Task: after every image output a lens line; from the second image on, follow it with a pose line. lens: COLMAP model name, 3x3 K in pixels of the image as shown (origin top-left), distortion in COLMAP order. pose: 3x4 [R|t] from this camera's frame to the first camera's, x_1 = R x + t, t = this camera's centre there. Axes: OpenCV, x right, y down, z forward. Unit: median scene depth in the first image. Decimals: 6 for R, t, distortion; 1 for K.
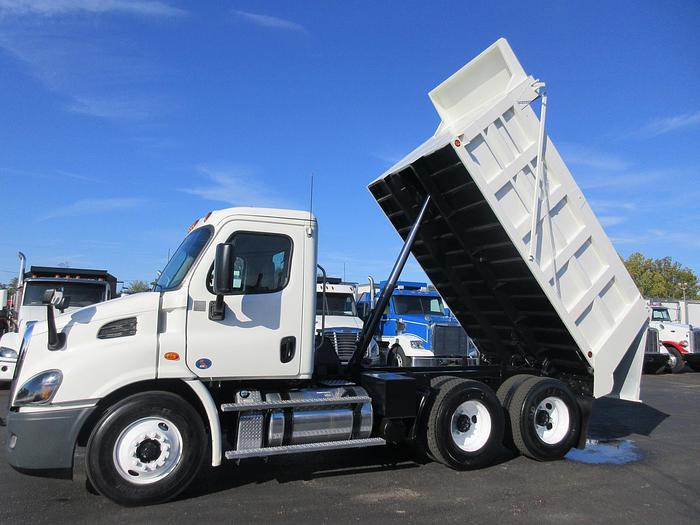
lens RADIAL K [[505.5, 0, 350.0], [0, 505.5, 262.5], [0, 0, 1]] dist [-0.000604, -0.003577]
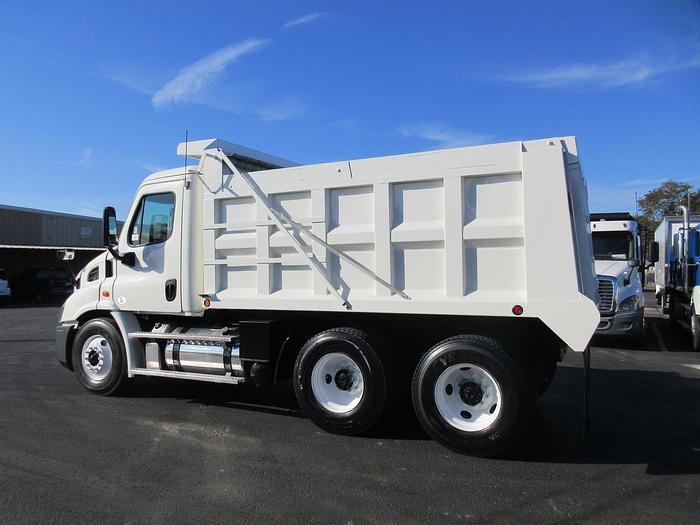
lens RADIAL K [[515.1, 0, 350.0], [0, 515.1, 262.5], [0, 0, 1]] dist [0.012922, 0.002033]
pose [[0.629298, -0.038546, -0.776208, 1.077338], [0.114325, 0.992495, 0.043401, 0.106775], [0.768709, -0.116052, 0.628982, 0.588672]]
